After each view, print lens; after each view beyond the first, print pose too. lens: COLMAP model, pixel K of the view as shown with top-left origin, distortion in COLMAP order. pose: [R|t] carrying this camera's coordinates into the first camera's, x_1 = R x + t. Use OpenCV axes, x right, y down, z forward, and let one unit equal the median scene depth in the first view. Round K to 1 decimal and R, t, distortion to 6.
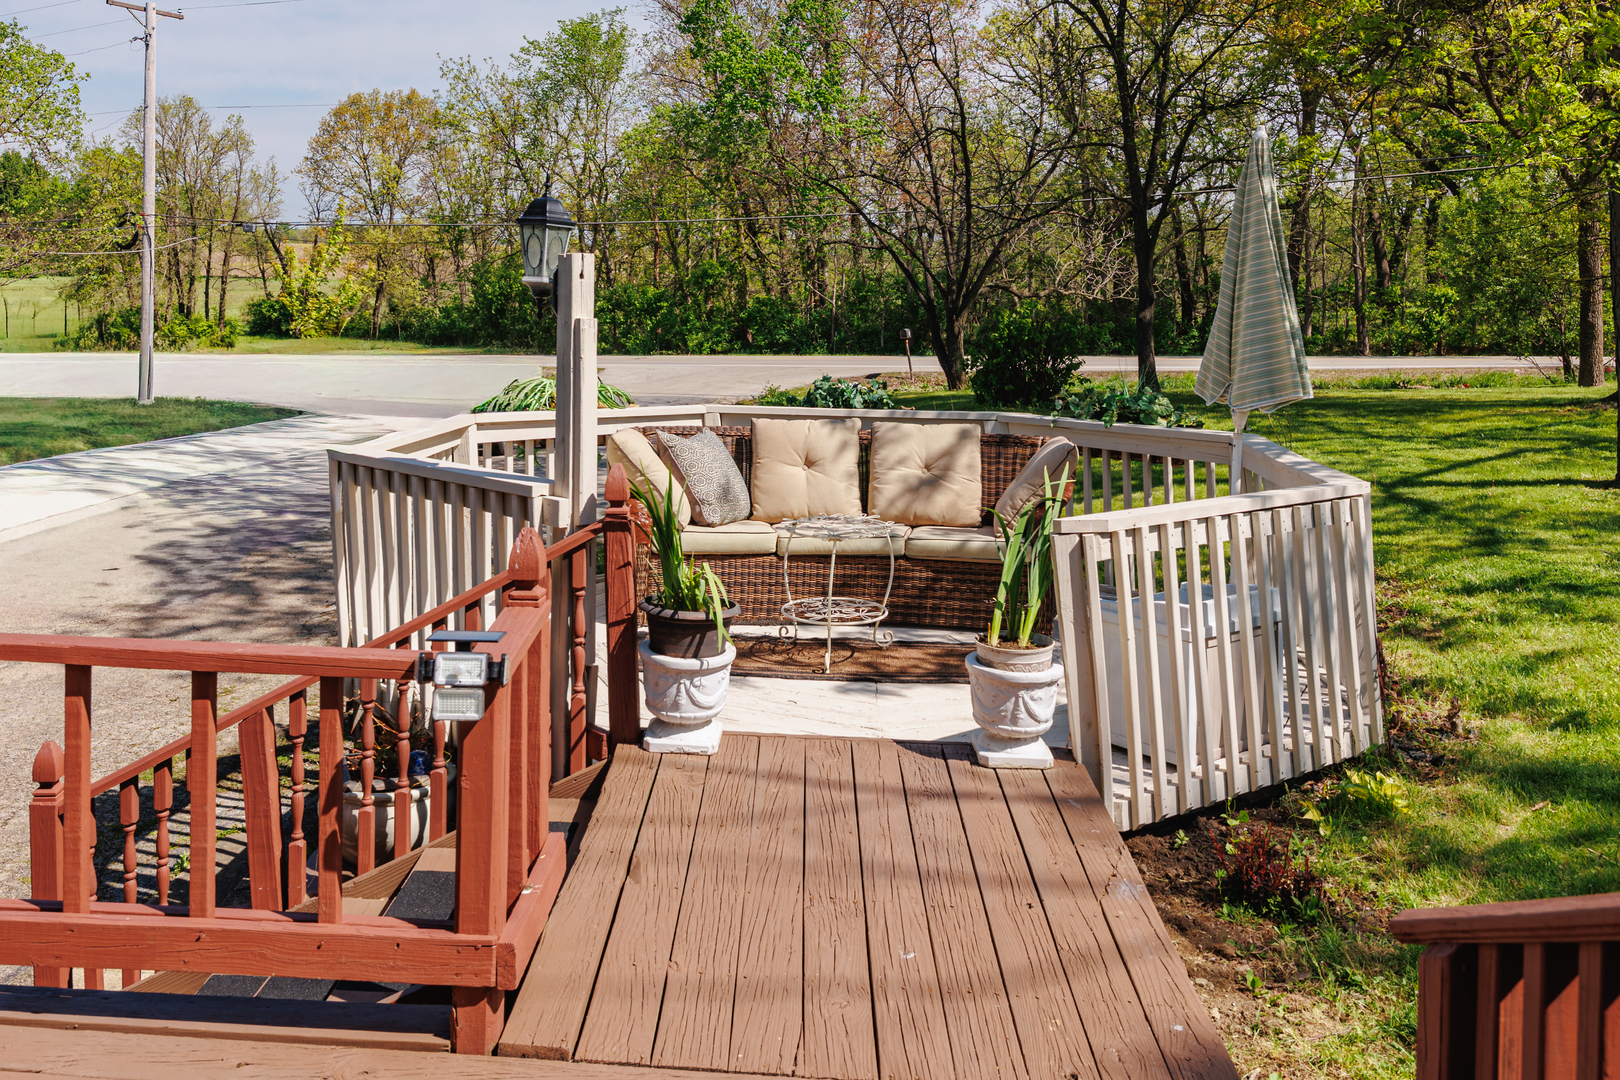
lens RADIAL K [[1730.5, 0, 810.0], [0, 1730.5, 540.0], [0, 0, 1]] dist [-0.005988, 0.019715]
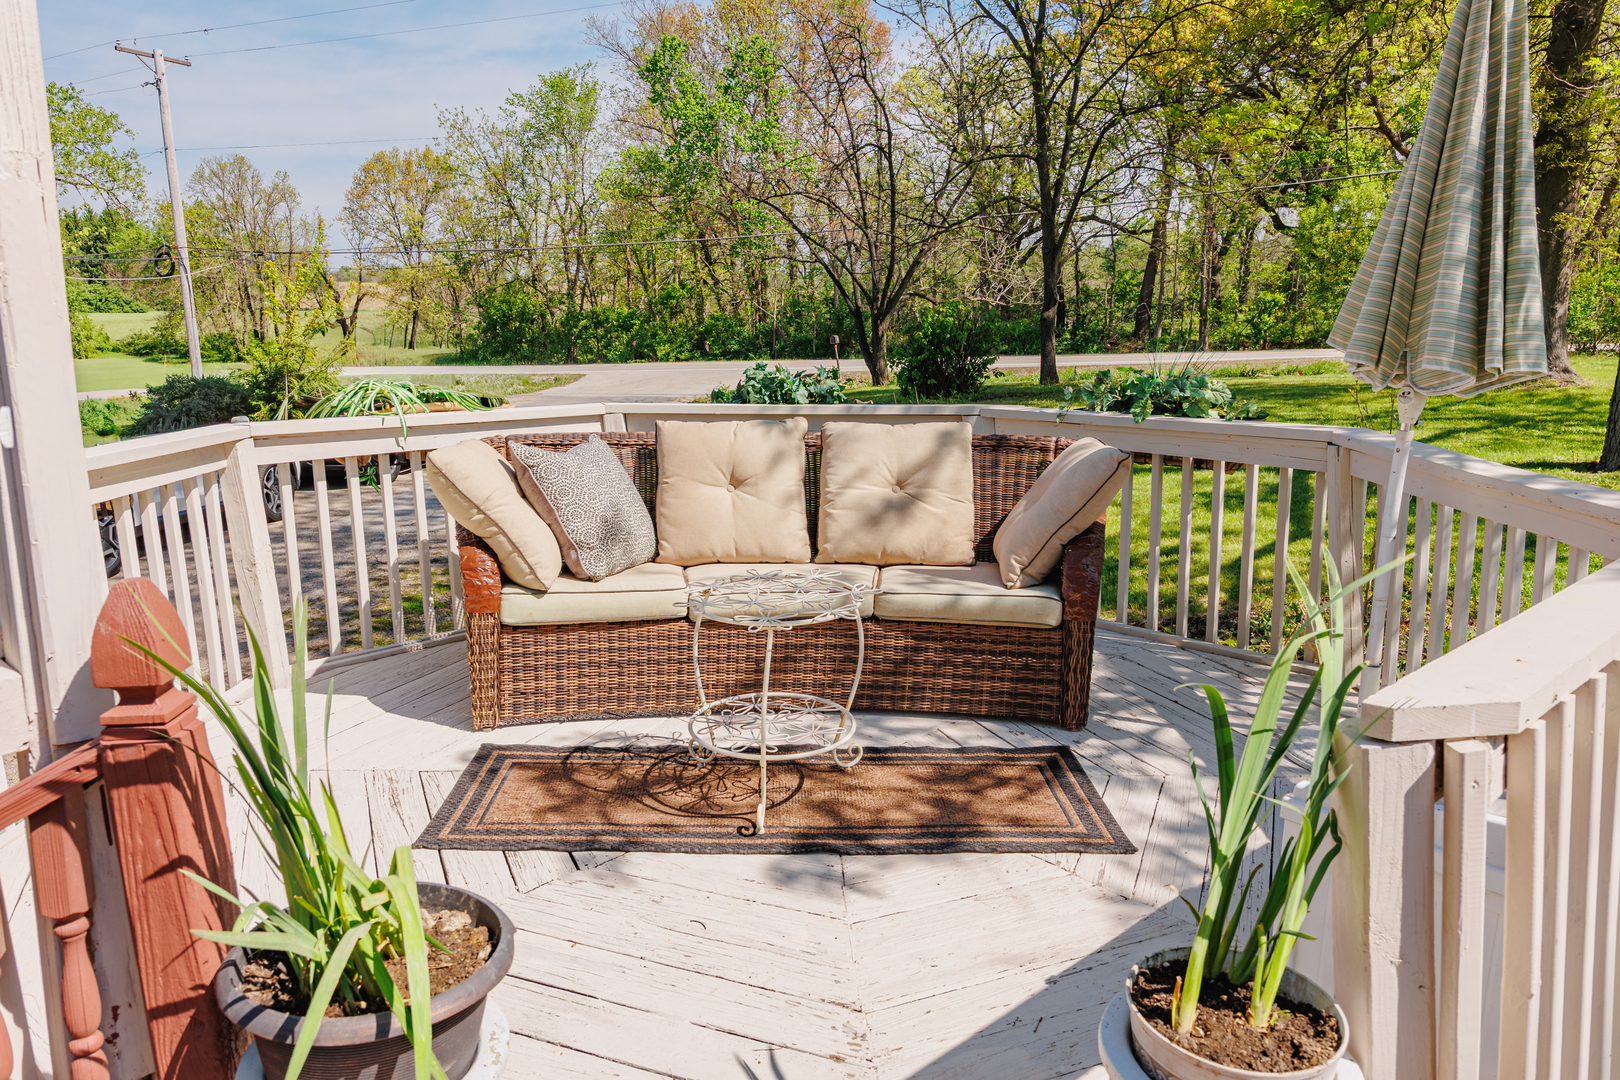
lens RADIAL K [[1139.7, 0, 701.4], [0, 1139.7, 584.7], [0, 0, 1]] dist [0.005034, -0.001914]
pose [[0.998440, -0.012384, -0.054444, 0.005128], [0.016743, 0.996626, 0.080356, -0.019716], [0.053265, -0.081142, 0.995278, 0.256784]]
